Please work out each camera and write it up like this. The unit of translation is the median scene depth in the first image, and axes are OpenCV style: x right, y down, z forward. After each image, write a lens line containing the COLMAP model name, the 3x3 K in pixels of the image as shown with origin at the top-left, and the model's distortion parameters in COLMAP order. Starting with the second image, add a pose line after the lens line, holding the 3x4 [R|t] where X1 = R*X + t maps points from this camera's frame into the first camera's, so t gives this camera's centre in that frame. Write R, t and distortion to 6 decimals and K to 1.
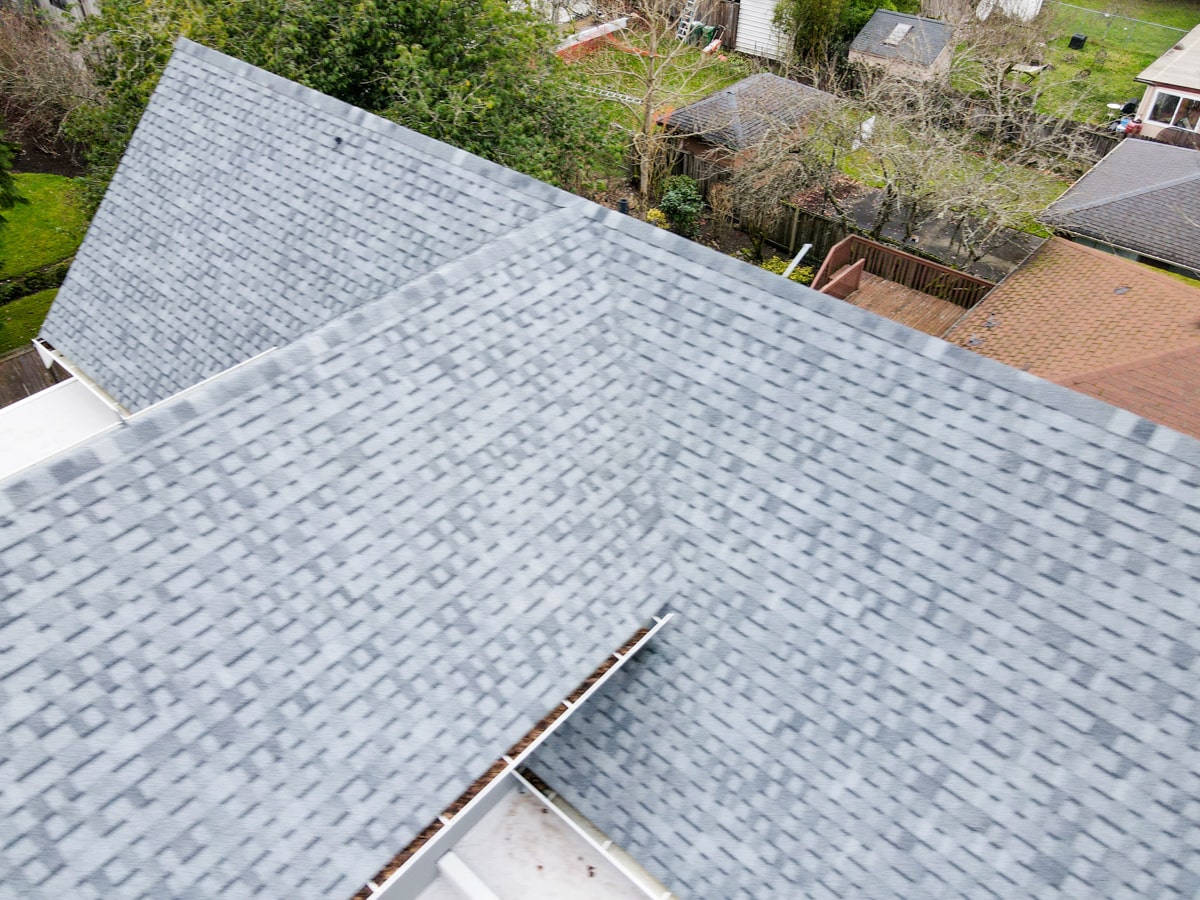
lens RADIAL K [[880.3, 0, 597.3], [0, 880.3, 453.3], [0, 0, 1]] dist [0.007152, 0.015631]
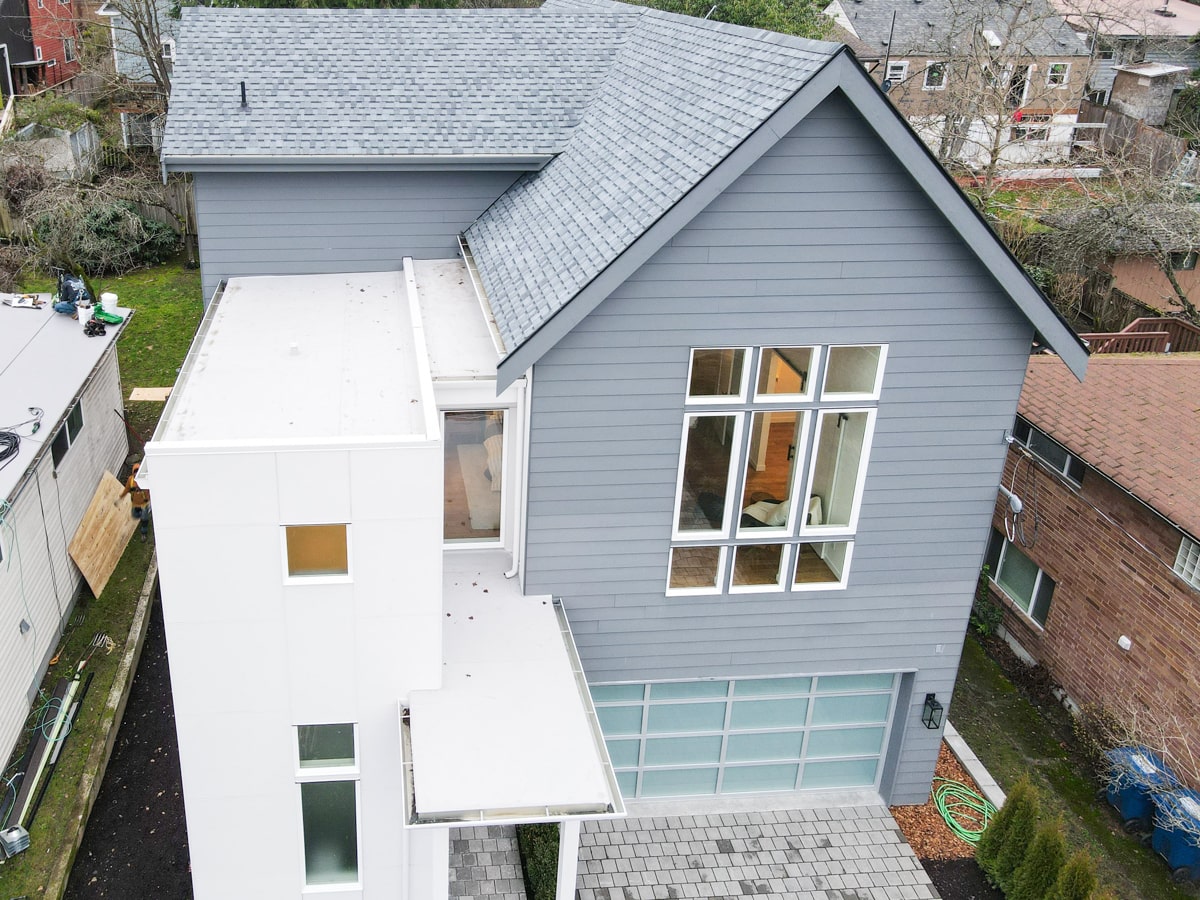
lens RADIAL K [[949.3, 0, 434.6], [0, 949.3, 247.4], [0, 0, 1]] dist [0.017244, -0.017739]
pose [[0.725867, 0.216365, -0.652919, 1.237539], [-0.461056, 0.857469, -0.228419, 0.912561], [0.510435, 0.466833, 0.722165, -0.454424]]
